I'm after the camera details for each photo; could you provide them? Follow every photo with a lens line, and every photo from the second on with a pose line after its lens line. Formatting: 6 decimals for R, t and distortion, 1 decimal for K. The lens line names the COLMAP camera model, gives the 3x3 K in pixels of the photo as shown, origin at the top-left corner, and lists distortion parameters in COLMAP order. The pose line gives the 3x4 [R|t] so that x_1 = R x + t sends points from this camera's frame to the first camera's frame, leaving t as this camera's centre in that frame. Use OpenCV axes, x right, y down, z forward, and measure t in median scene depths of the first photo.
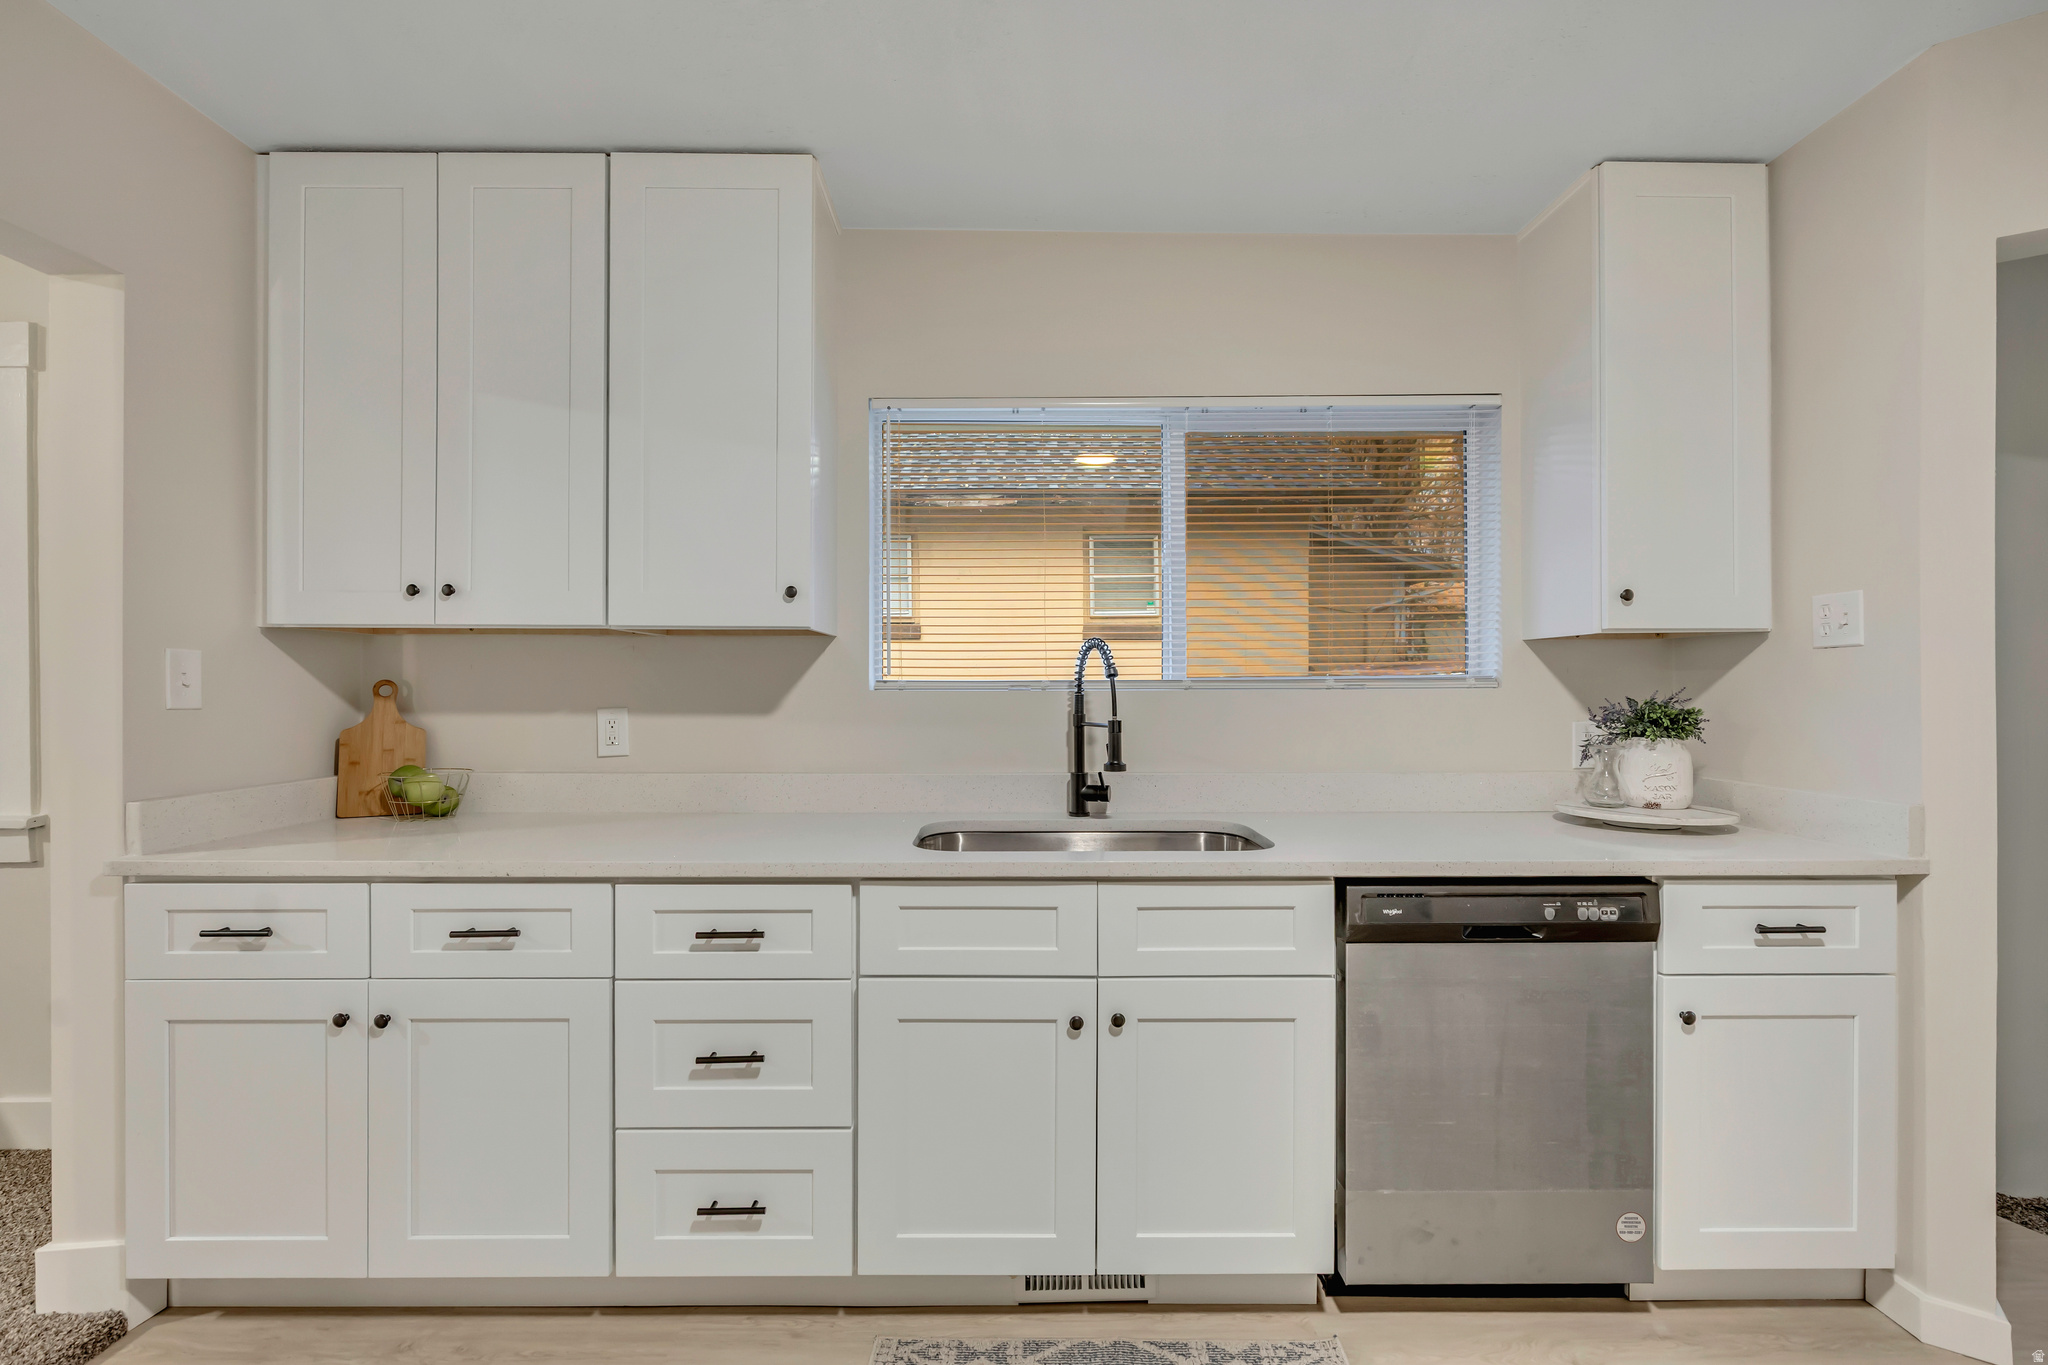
lens RADIAL K [[880.6, 0, 1022.7], [0, 880.6, 679.1], [0, 0, 1]] dist [-0.001172, -0.000096]
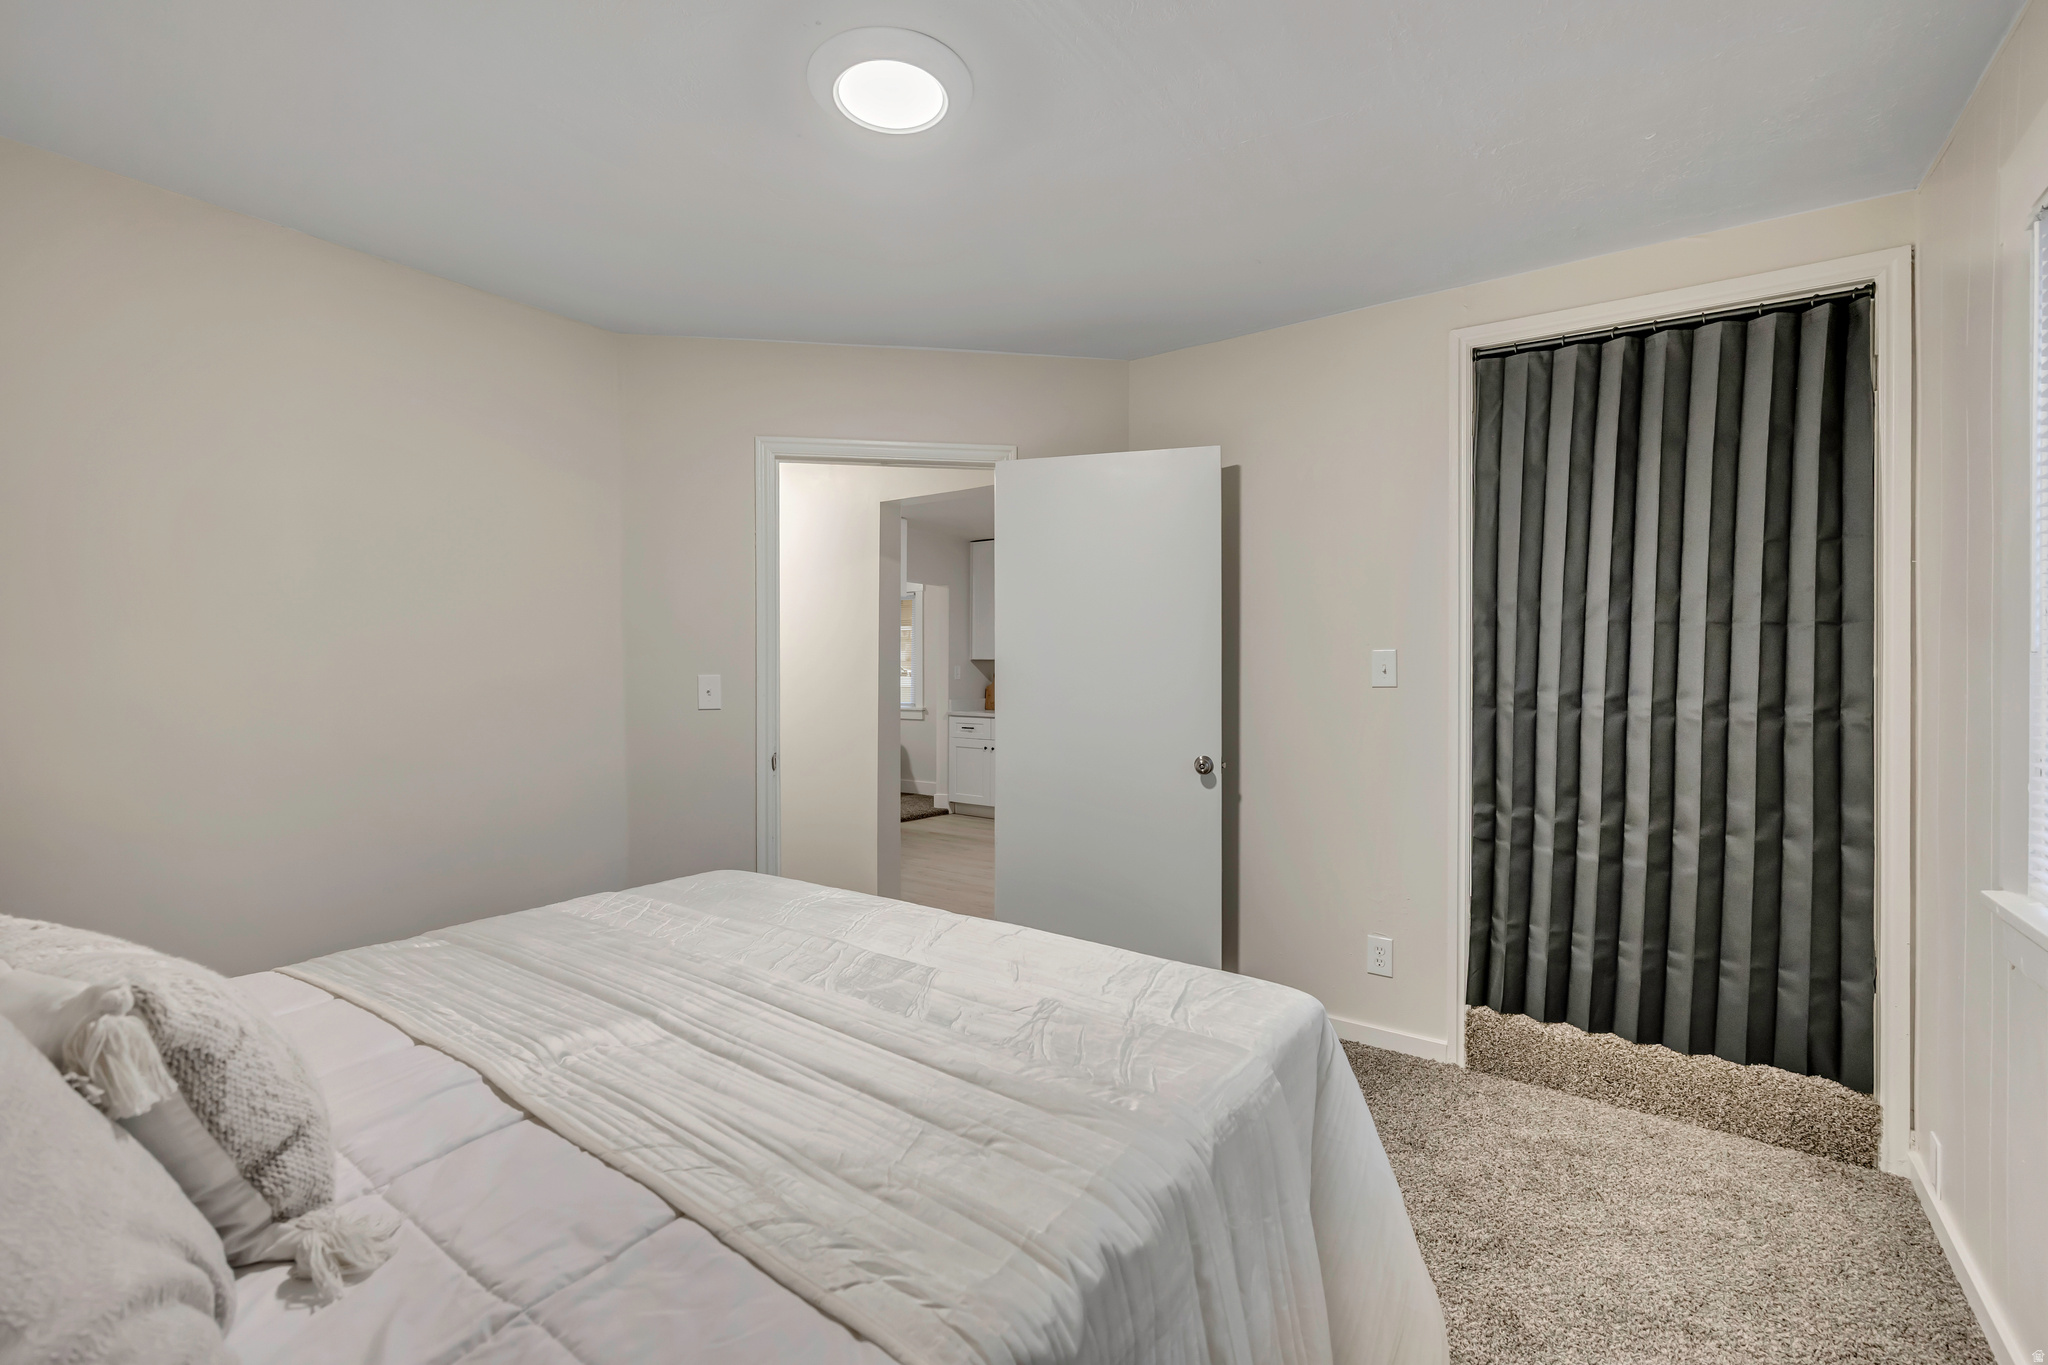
lens RADIAL K [[880.6, 0, 1021.5], [0, 880.6, 688.7], [0, 0, 1]] dist [-0.001172, -0.000096]
pose [[0.803059, 0.020565, -0.595544, 1.866974], [0.000828, 0.999365, 0.035625, -0.074016], [0.595899, -0.029102, 0.802532, -2.273476]]
